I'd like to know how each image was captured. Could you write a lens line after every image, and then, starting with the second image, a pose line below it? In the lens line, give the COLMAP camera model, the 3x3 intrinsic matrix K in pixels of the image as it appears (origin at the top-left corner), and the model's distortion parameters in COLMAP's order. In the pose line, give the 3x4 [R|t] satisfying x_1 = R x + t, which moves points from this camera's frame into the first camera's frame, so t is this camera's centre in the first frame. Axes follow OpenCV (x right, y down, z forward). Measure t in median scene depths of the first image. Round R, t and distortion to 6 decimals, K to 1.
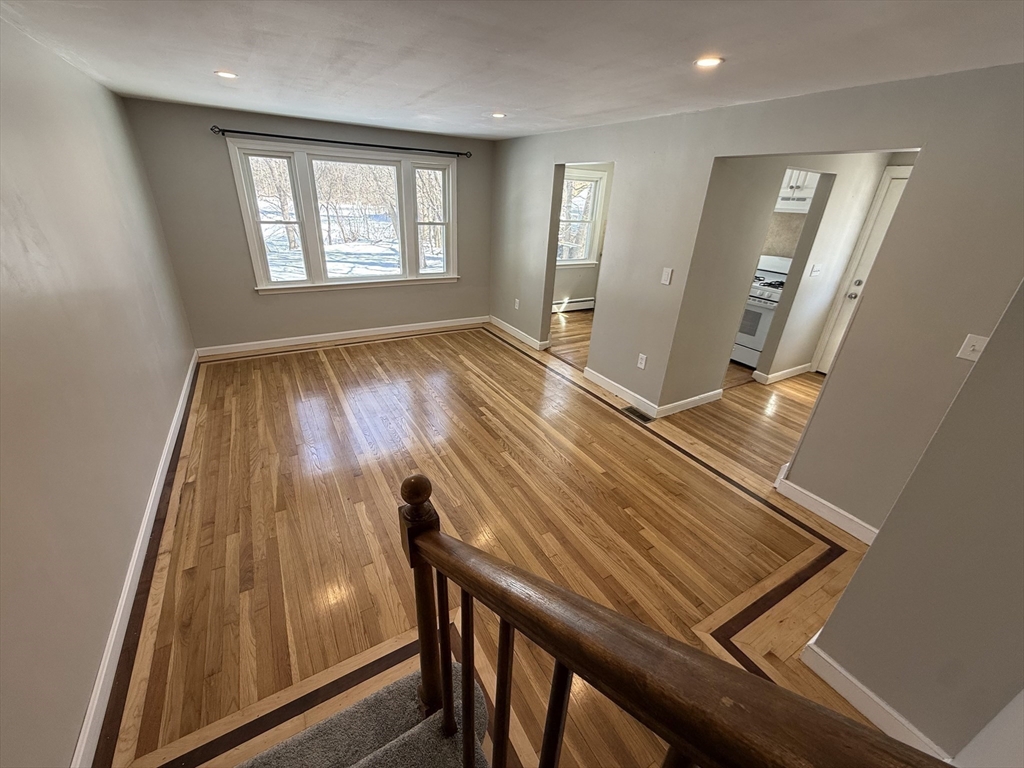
lens RADIAL K [[407.5, 0, 509.3], [0, 407.5, 382.8], [0, 0, 1]] dist [-0.000545, 0.000019]
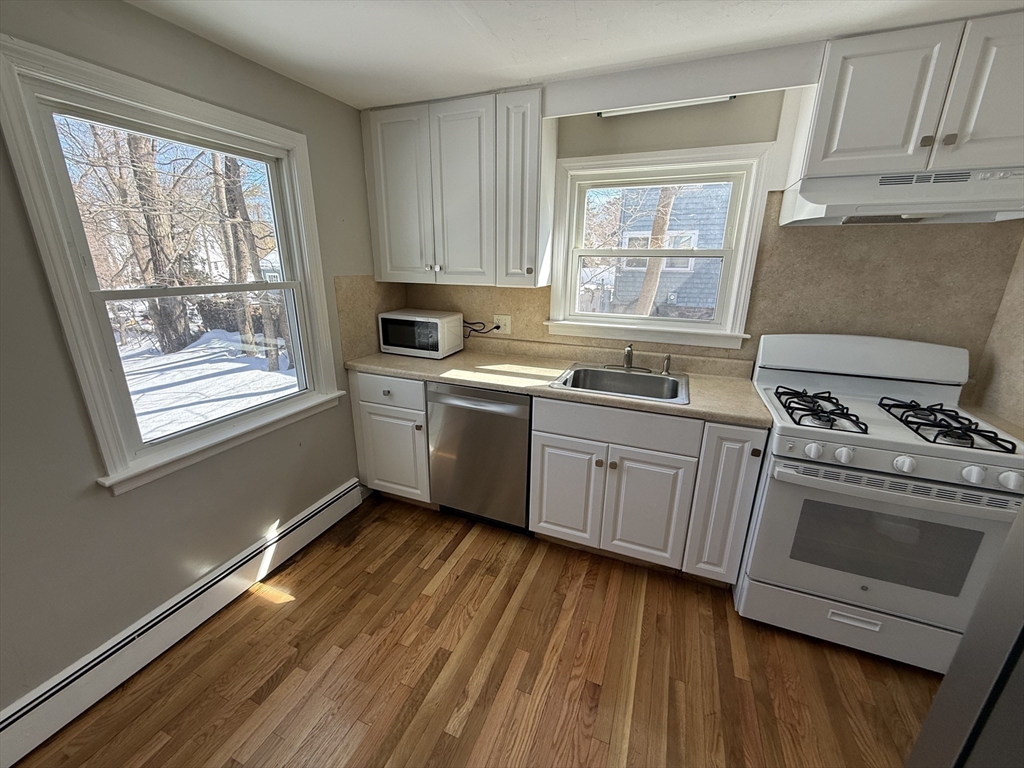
lens RADIAL K [[407.5, 0, 509.3], [0, 407.5, 382.8], [0, 0, 1]] dist [-0.000545, 0.000019]
pose [[0.794195, -0.214880, 0.568403, 0.236040], [0.283272, 0.958456, -0.033462, -0.450661], [-0.537598, 0.187588, 0.822070, 1.131078]]
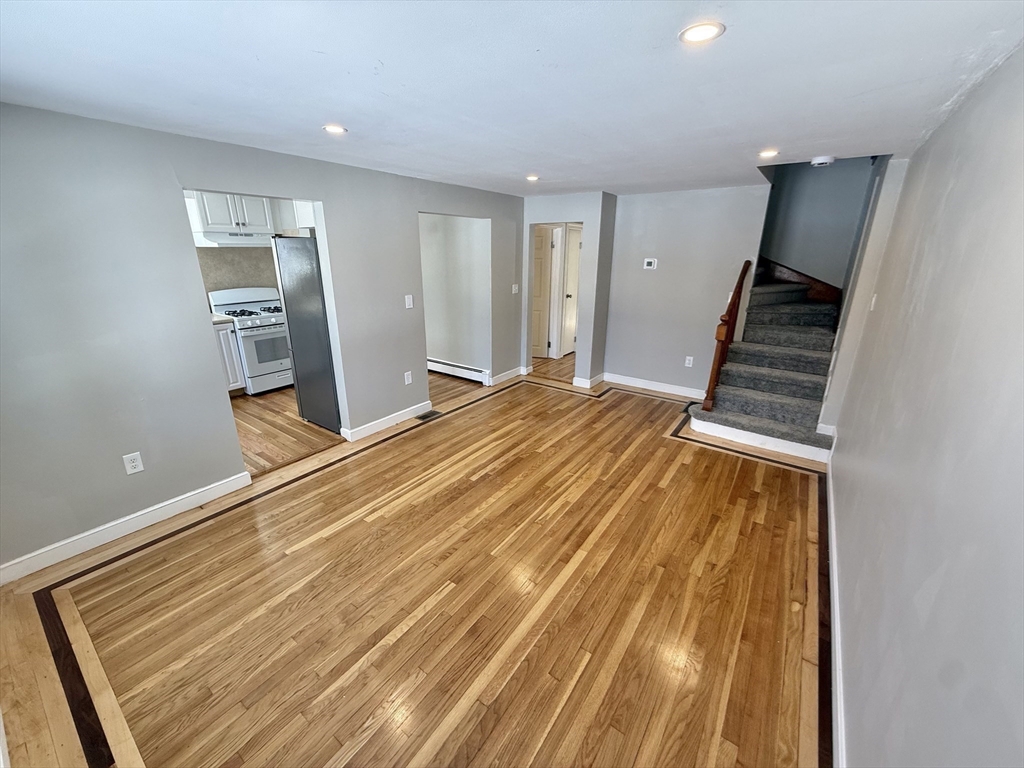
lens RADIAL K [[407.5, 0, 509.3], [0, 407.5, 382.8], [0, 0, 1]] dist [-0.000545, 0.000019]
pose [[-0.400129, -0.336321, 0.852517, -0.757008], [0.363674, 0.795583, 0.484551, -0.486209], [-0.841212, 0.503921, -0.196024, 0.979380]]
